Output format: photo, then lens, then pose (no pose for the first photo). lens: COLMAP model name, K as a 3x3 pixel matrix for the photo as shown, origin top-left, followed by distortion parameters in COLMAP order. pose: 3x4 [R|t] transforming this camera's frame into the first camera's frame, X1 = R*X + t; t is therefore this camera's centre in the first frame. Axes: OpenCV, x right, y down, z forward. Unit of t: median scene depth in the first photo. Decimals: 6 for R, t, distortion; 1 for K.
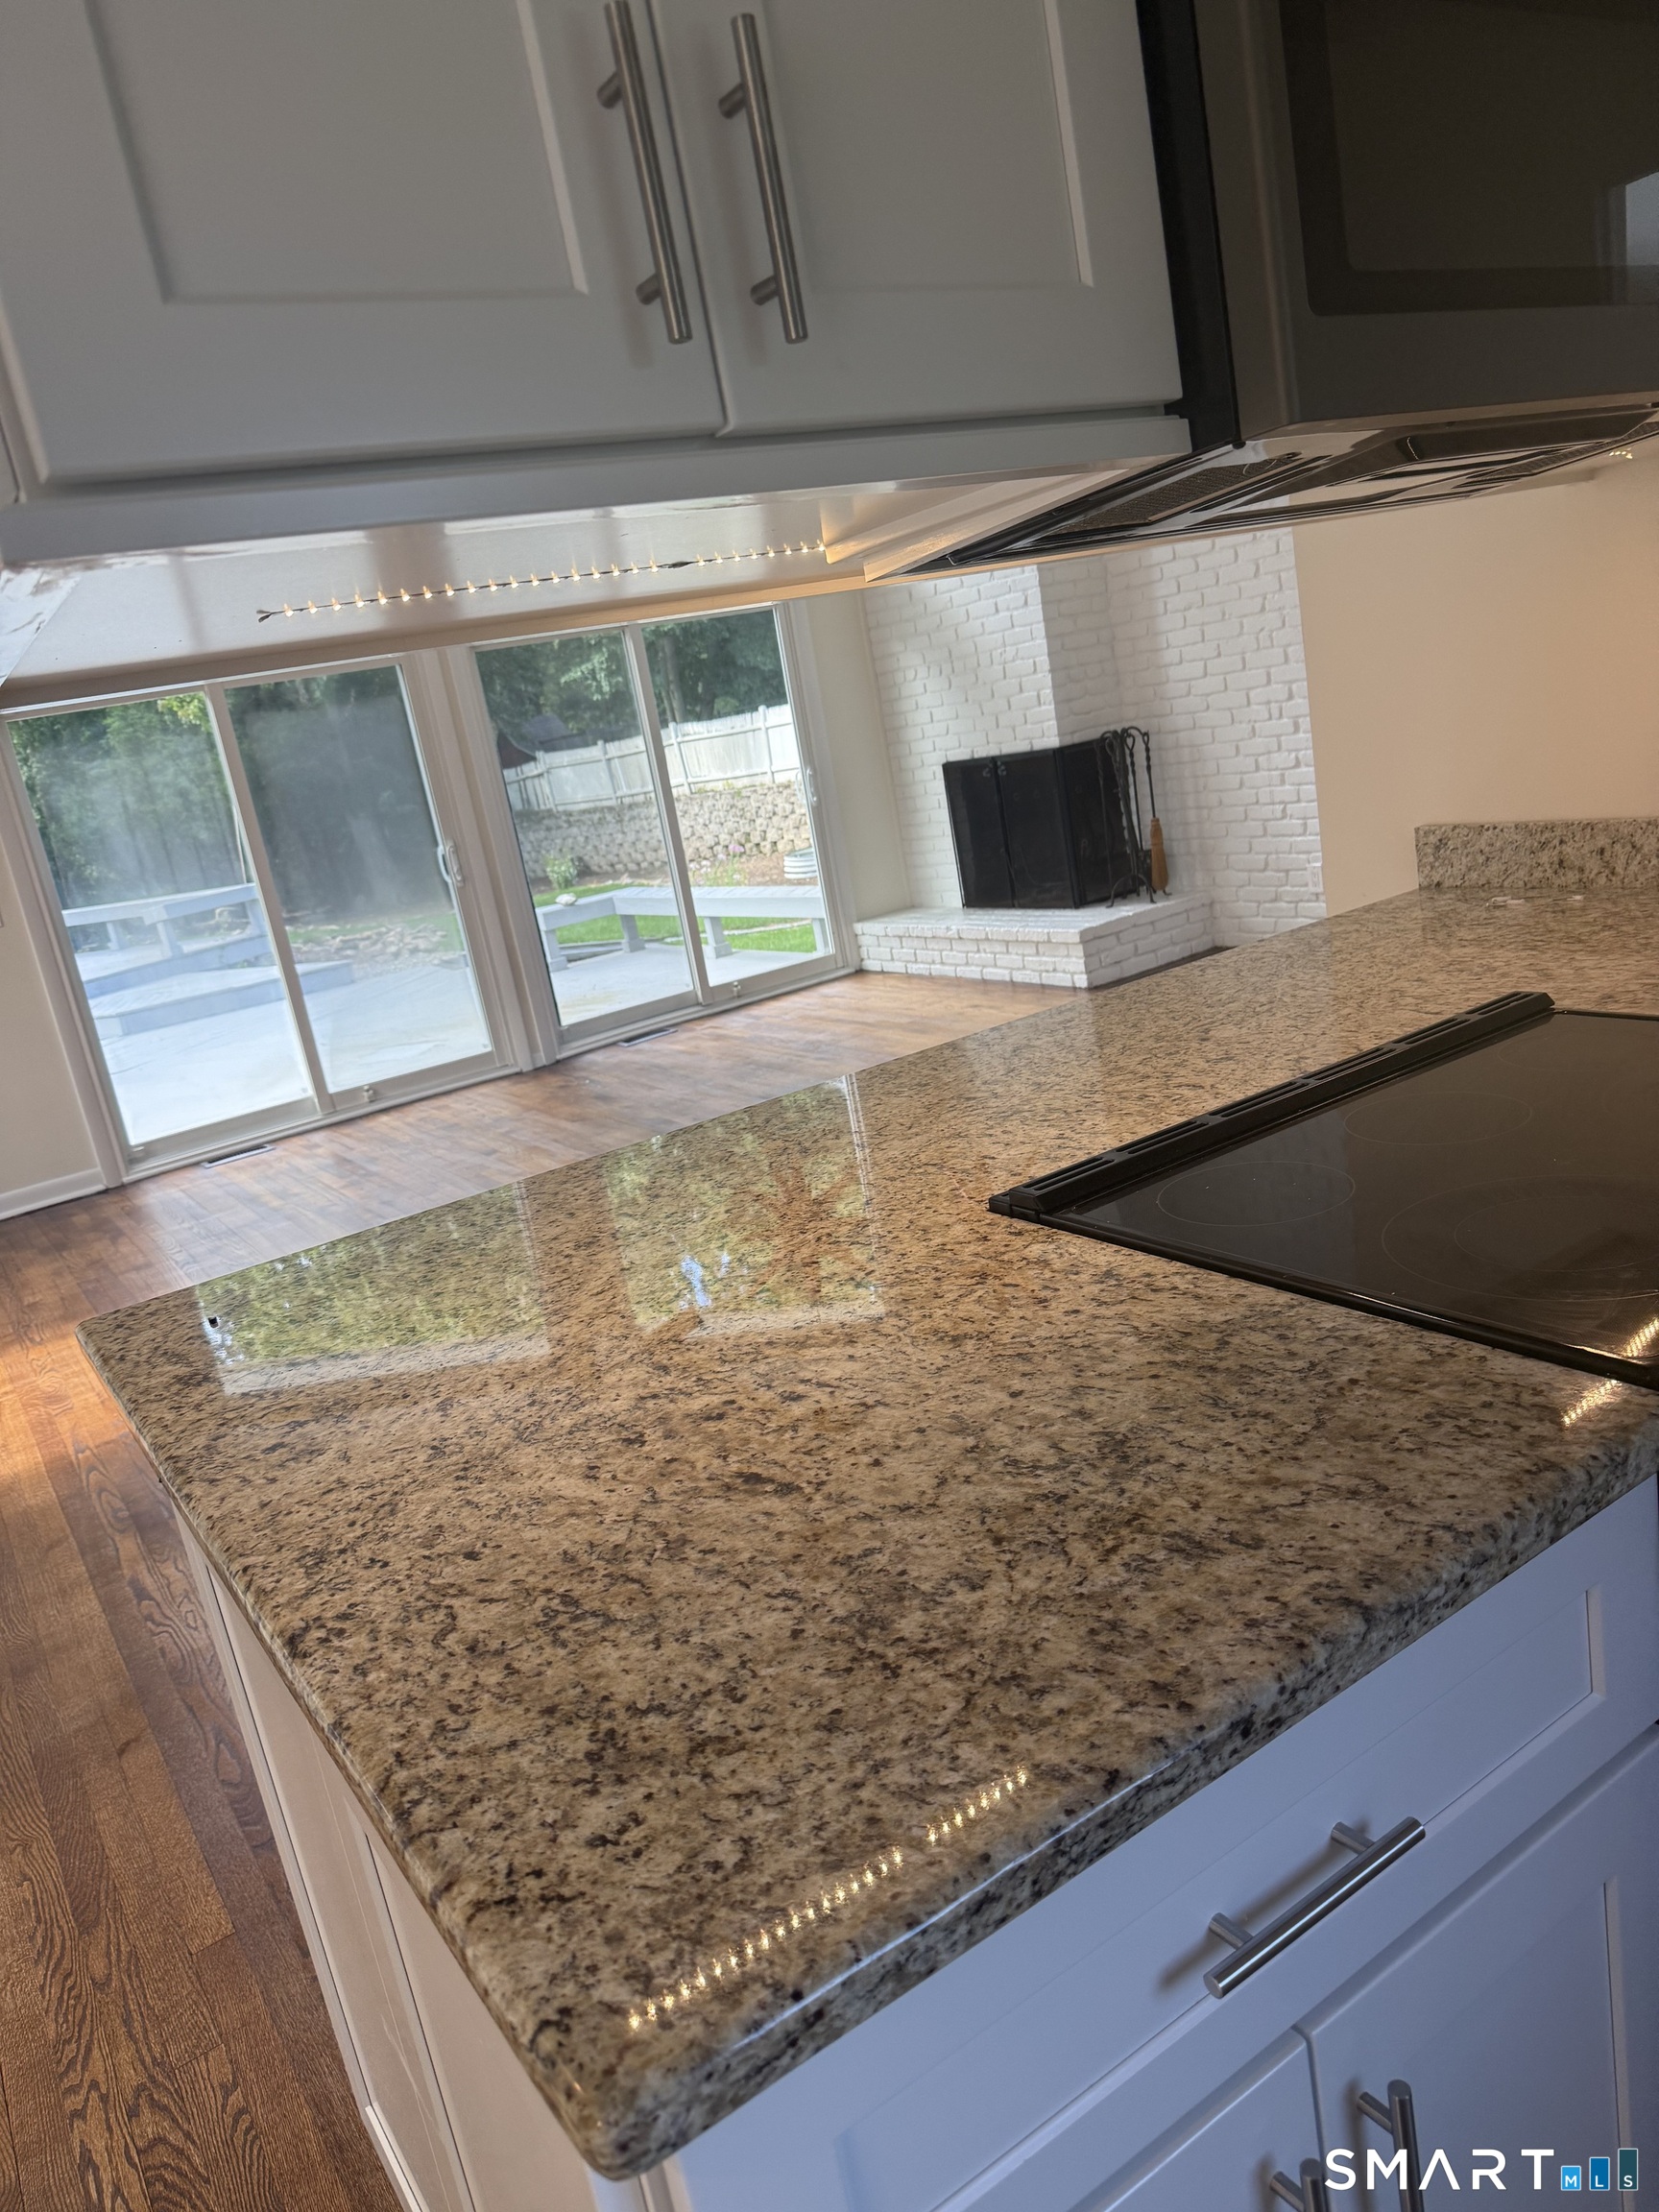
lens RADIAL K [[1567.4, 0, 869.0], [0, 1567.4, 1104.7], [0, 0, 1]] dist [0.168775, -0.281641]
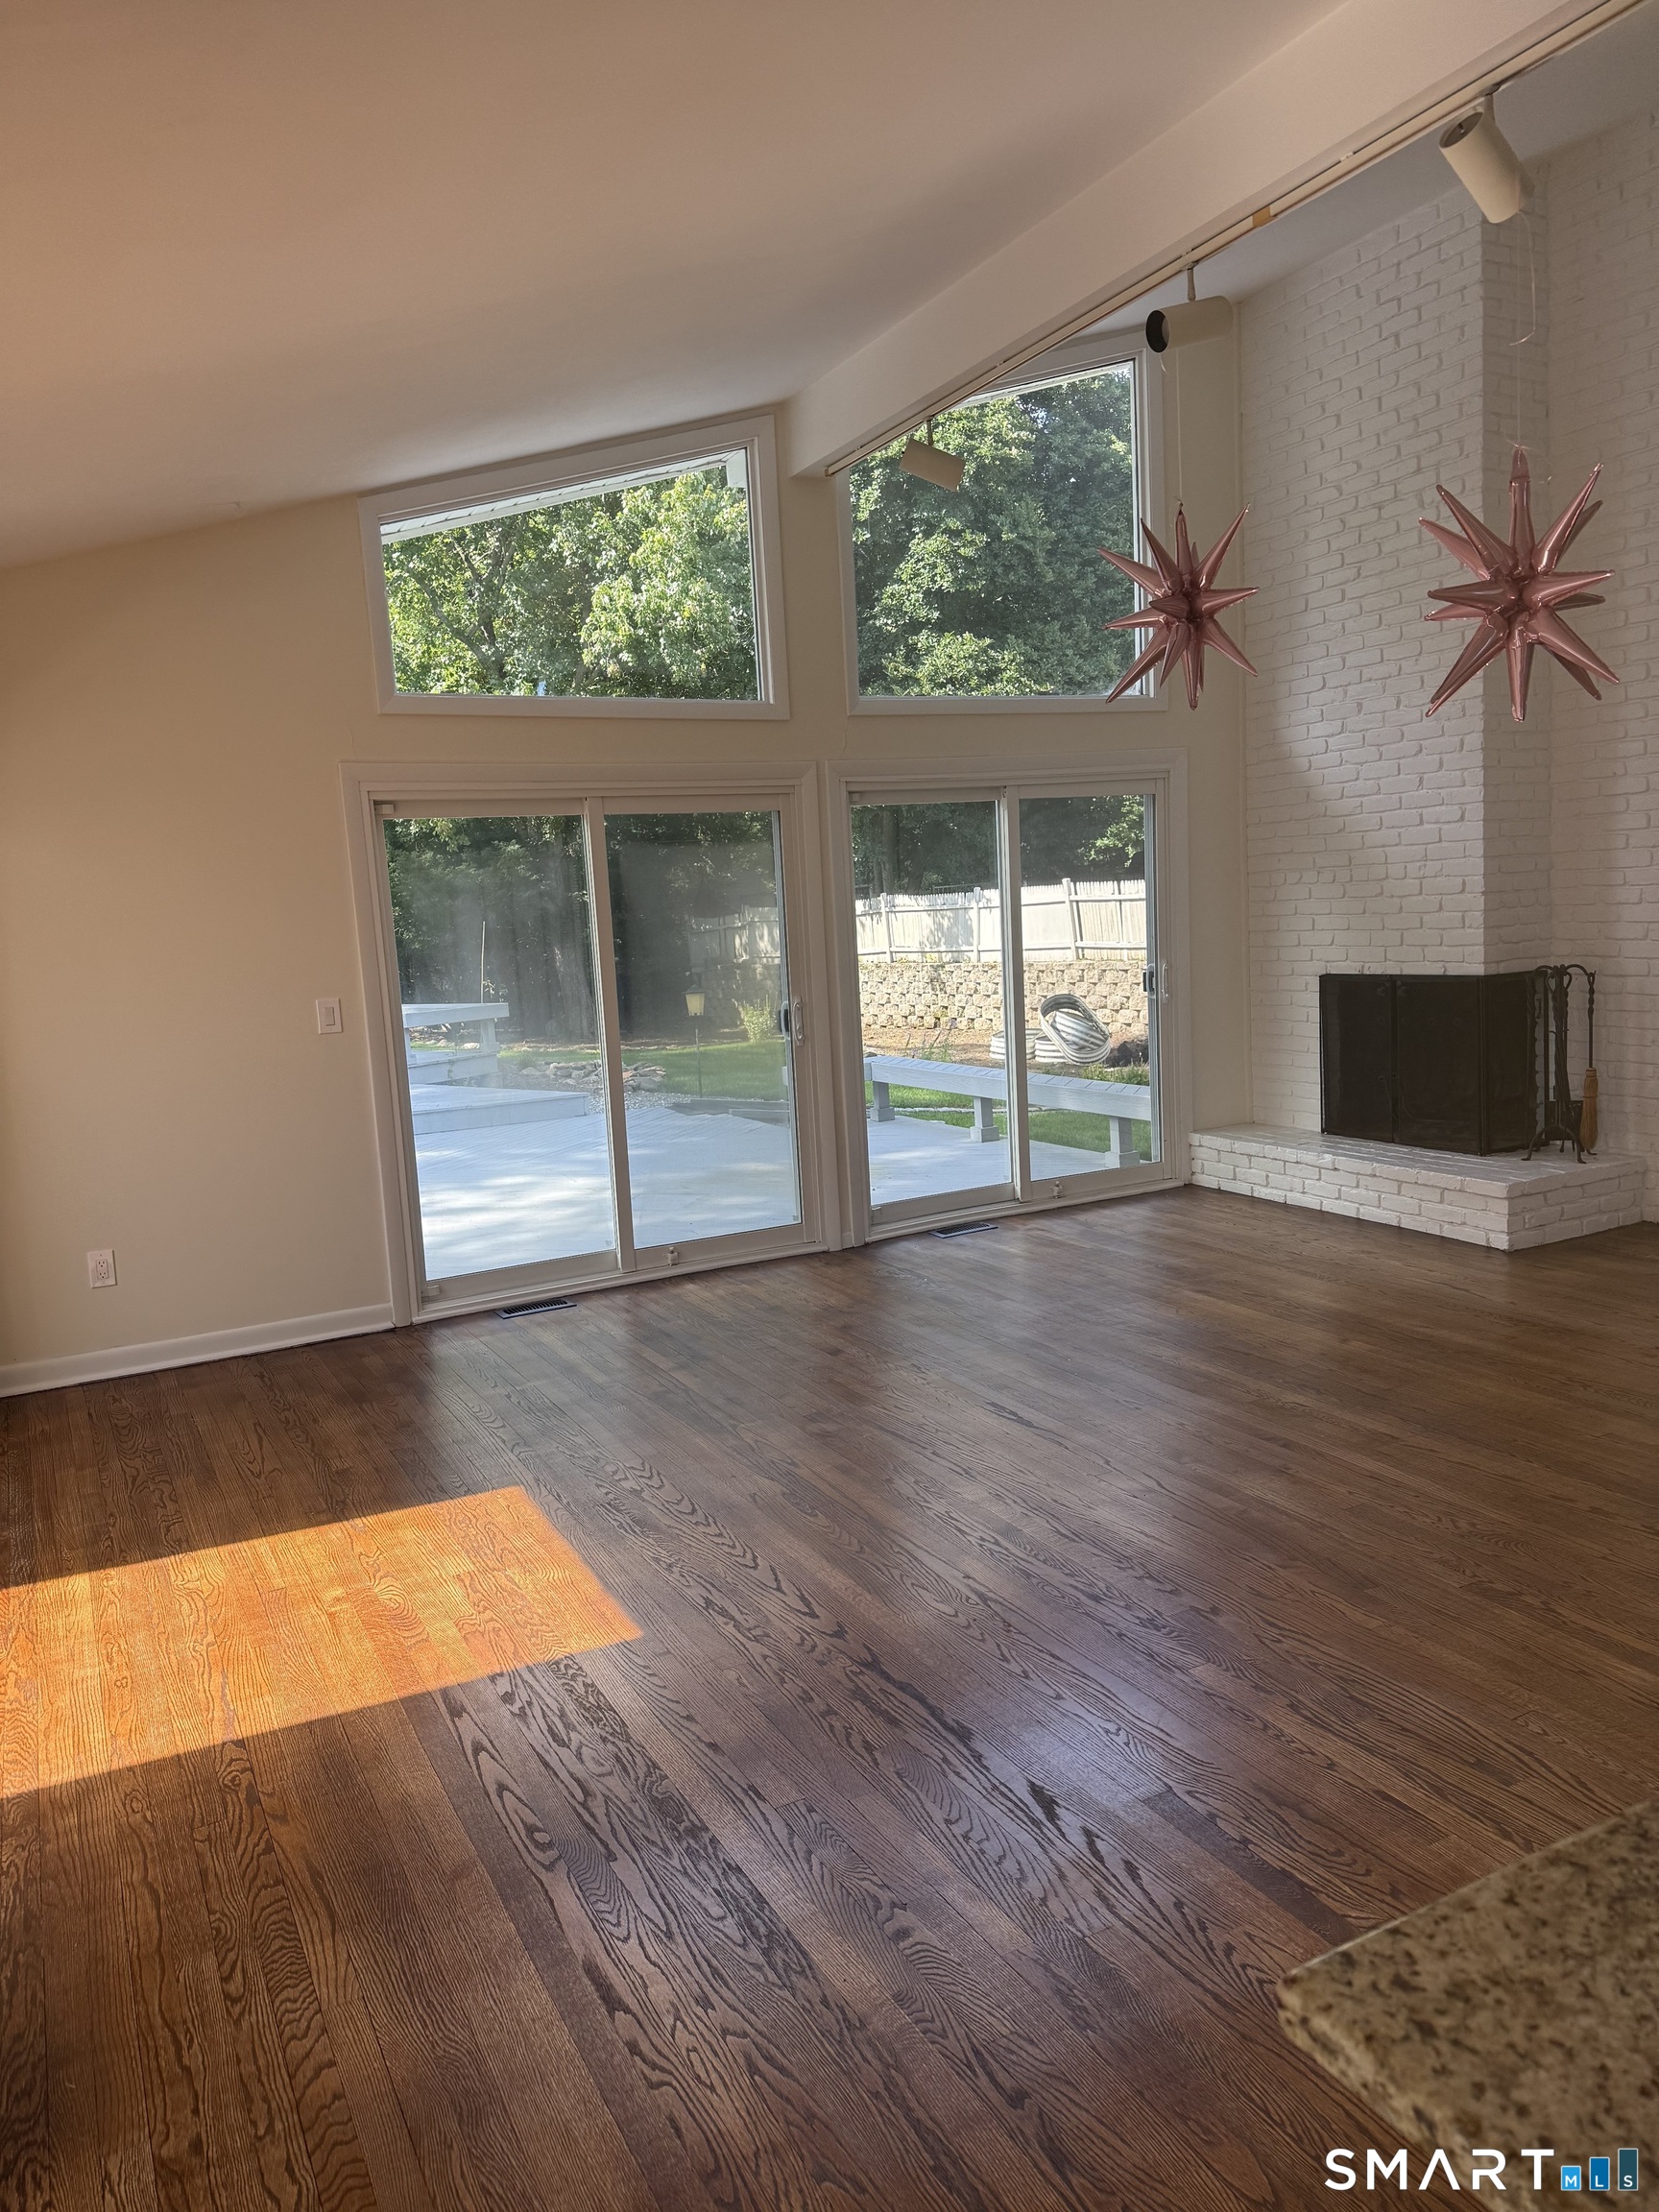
lens RADIAL K [[1534.9, 0, 865.8], [0, 1534.9, 1100.4], [0, 0, 1]] dist [0.098955, -0.153564]
pose [[0.989474, 0.129671, -0.064246, -0.158966], [-0.135902, 0.985182, -0.104629, -0.017362], [0.049726, 0.112259, 0.992434, 0.119411]]
